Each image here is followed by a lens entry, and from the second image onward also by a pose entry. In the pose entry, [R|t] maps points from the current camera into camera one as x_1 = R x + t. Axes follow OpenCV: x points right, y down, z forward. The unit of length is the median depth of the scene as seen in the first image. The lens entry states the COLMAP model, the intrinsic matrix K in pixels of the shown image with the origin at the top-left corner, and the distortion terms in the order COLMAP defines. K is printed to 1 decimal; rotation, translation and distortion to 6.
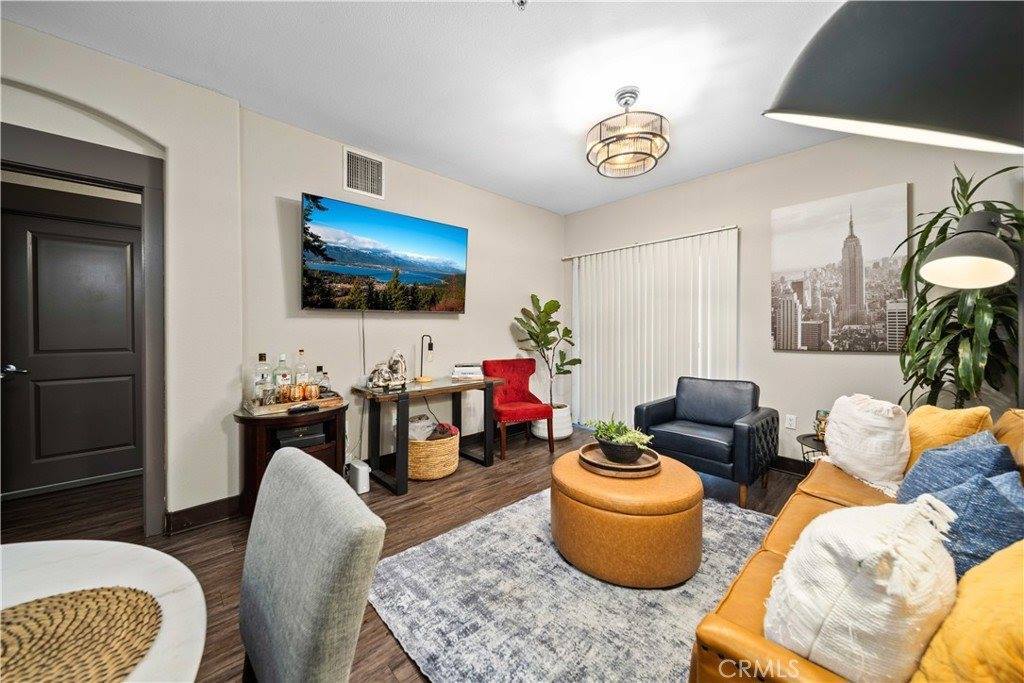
lens RADIAL K [[369.1, 0, 519.0], [0, 369.1, 333.9], [0, 0, 1]] dist [-0.004353, -0.001044]
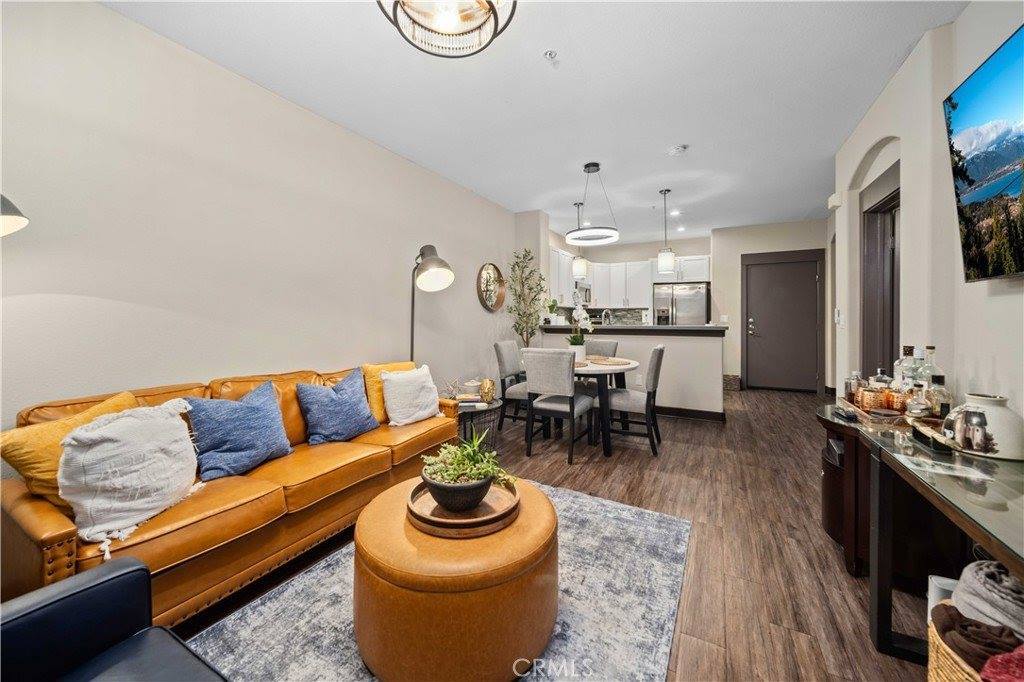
lens RADIAL K [[369.1, 0, 509.1], [0, 369.1, 314.6], [0, 0, 1]] dist [-0.004353, -0.001044]
pose [[-0.956682, 0.004669, -0.291096, 0.308784], [0.002224, 0.999959, 0.008730, -0.019837], [0.291125, 0.007704, -0.956654, 1.340264]]
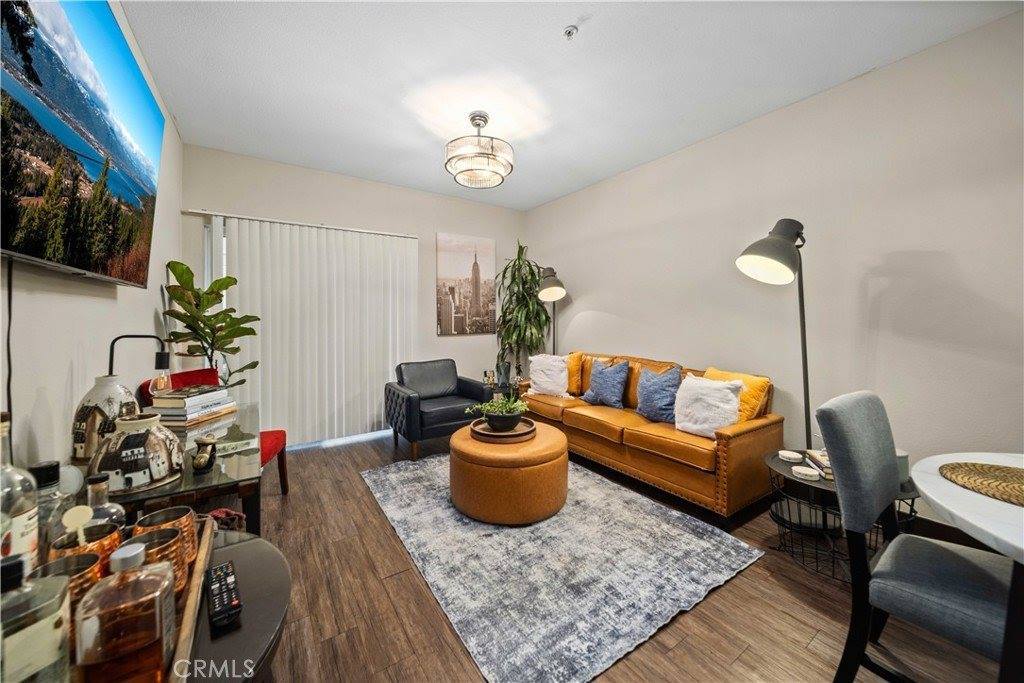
lens RADIAL K [[369.1, 0, 493.2], [0, 369.1, 323.0], [0, 0, 1]] dist [-0.004353, -0.001044]
pose [[0.196826, -0.009915, 0.980388, -0.709776], [0.017571, 0.999824, 0.006584, -0.008617], [-0.980281, 0.015931, 0.196966, 0.622666]]
